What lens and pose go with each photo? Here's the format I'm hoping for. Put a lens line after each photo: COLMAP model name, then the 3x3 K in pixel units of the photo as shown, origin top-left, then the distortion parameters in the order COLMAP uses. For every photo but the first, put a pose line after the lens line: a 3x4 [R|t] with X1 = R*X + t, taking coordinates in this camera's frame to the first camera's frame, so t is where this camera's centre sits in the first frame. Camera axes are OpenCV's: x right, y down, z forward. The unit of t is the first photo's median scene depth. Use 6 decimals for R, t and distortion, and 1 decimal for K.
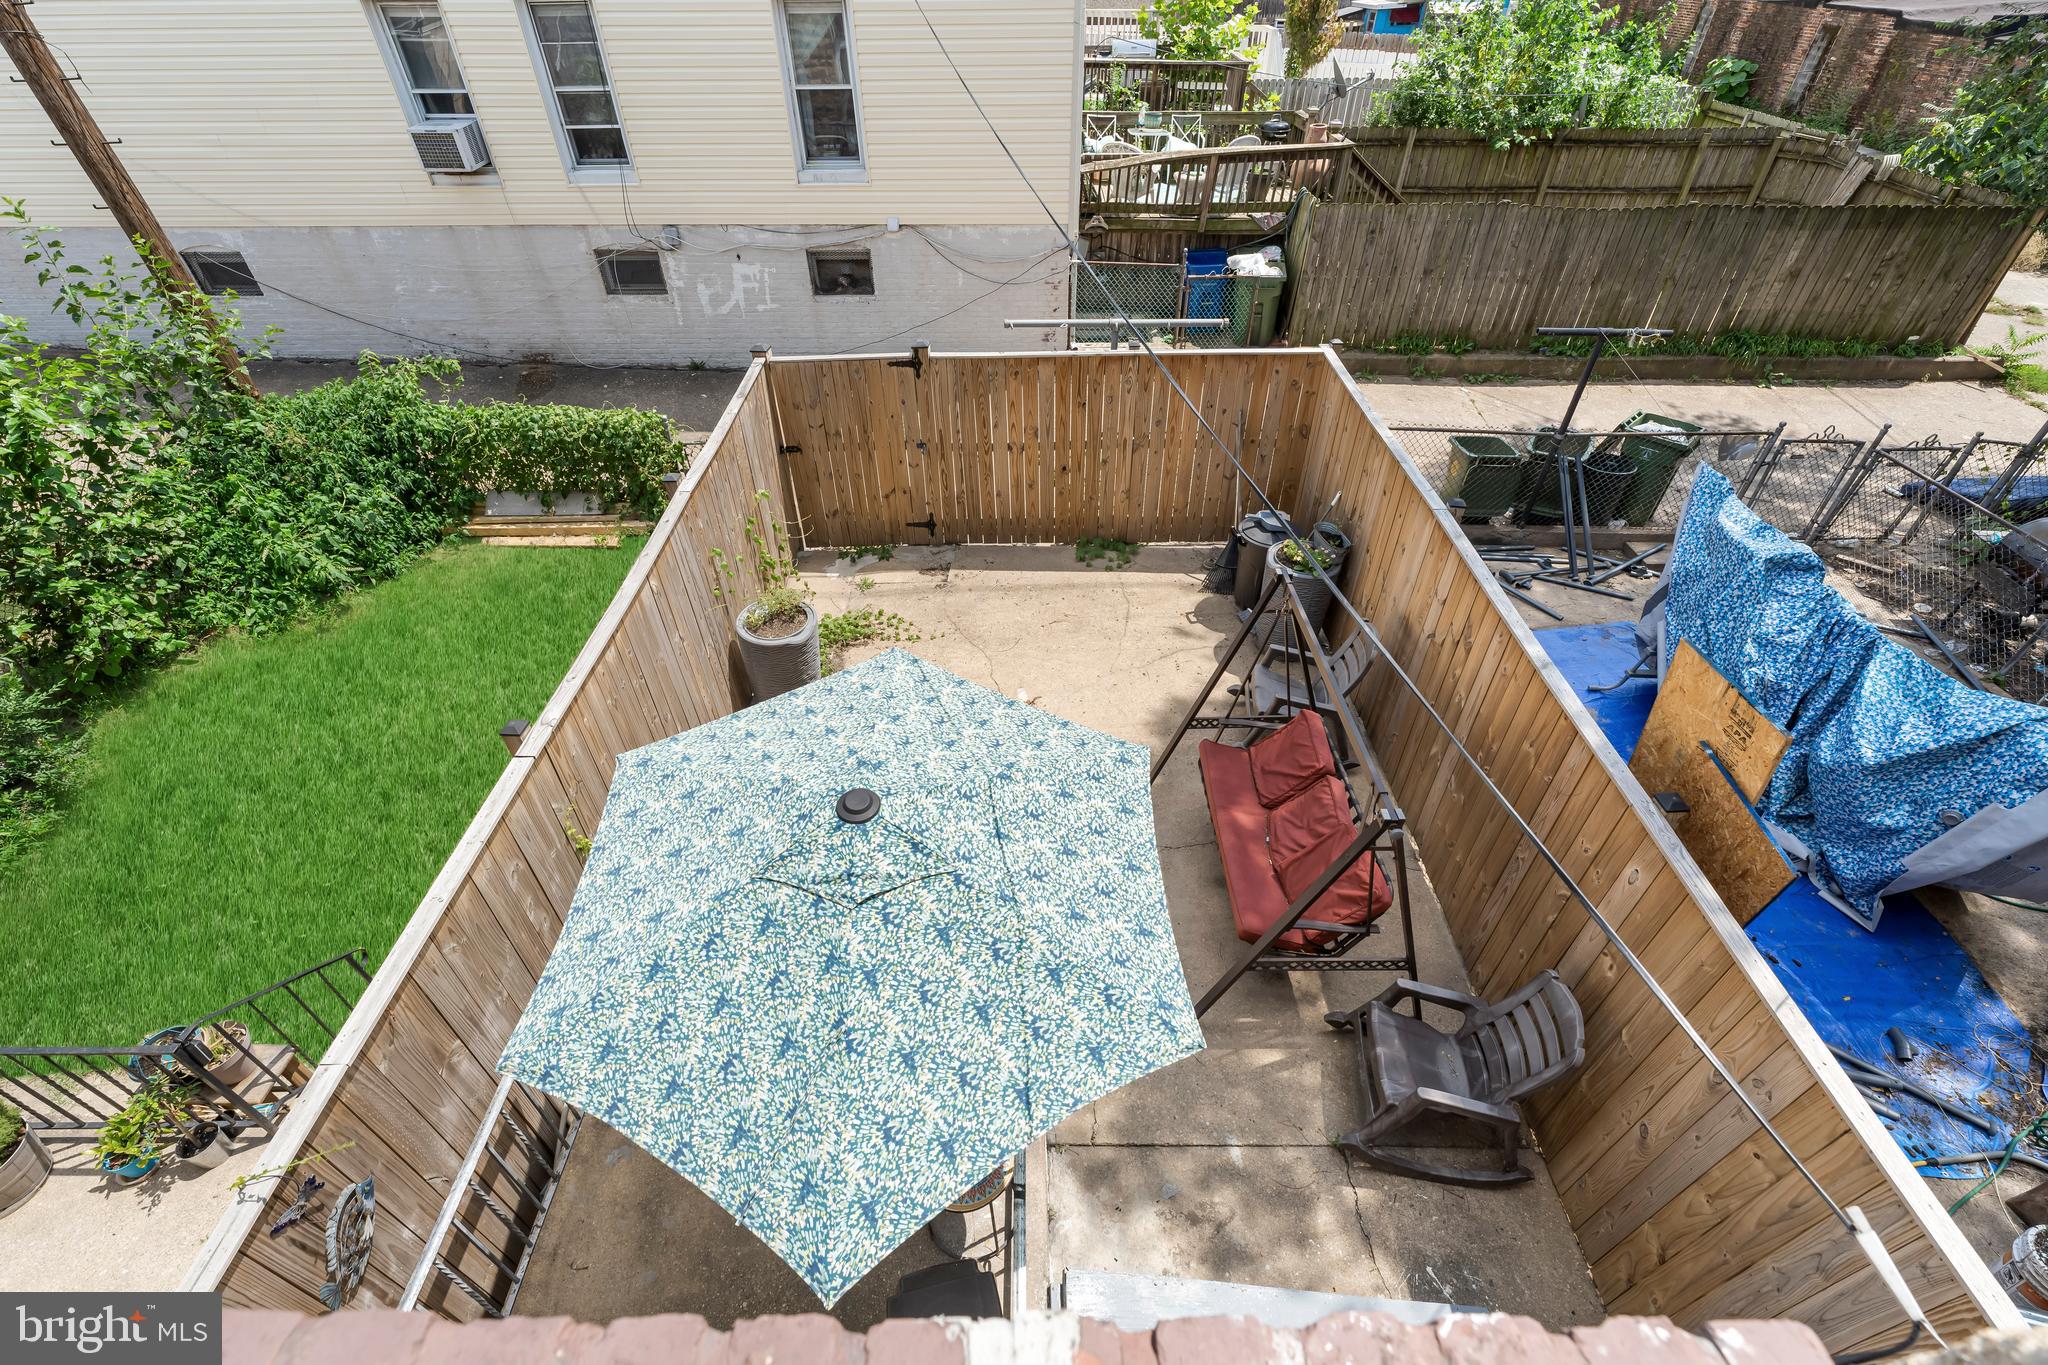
lens RADIAL K [[875.4, 0, 1028.8], [0, 875.4, 668.6], [0, 0, 1]] dist [-0.009544, 0.000527]
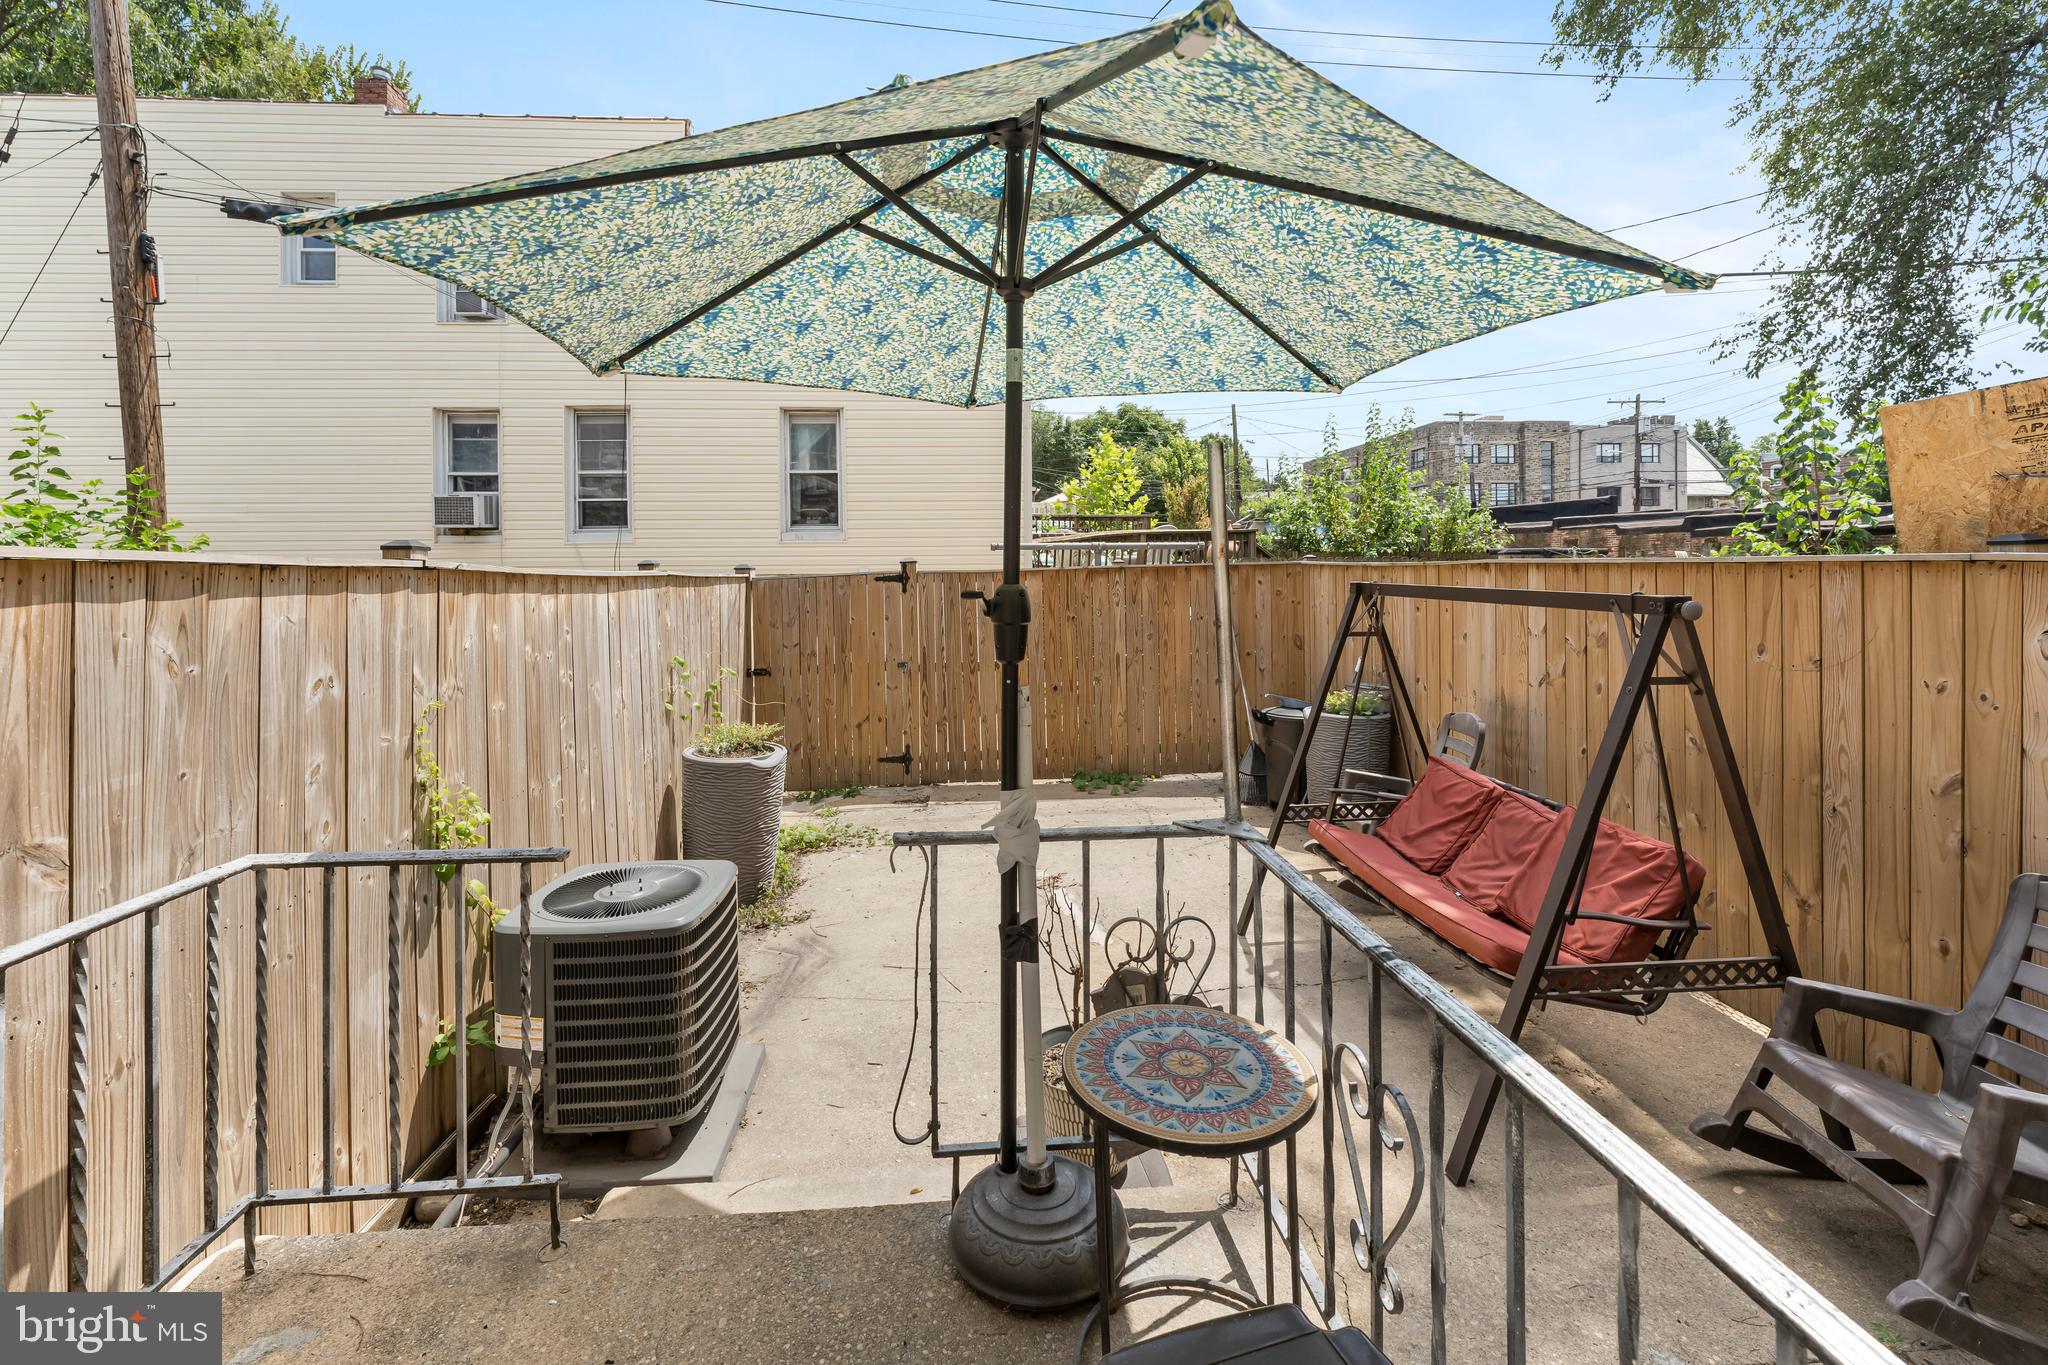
lens RADIAL K [[865.6, 0, 1006.8], [0, 865.6, 611.3], [0, 0, 1]] dist [-0.008710, -0.000406]
pose [[0.996646, -0.000584, 0.081837, -0.083623], [0.052659, 0.770045, -0.635813, 0.280168], [-0.062647, 0.637990, 0.767492, 0.236396]]
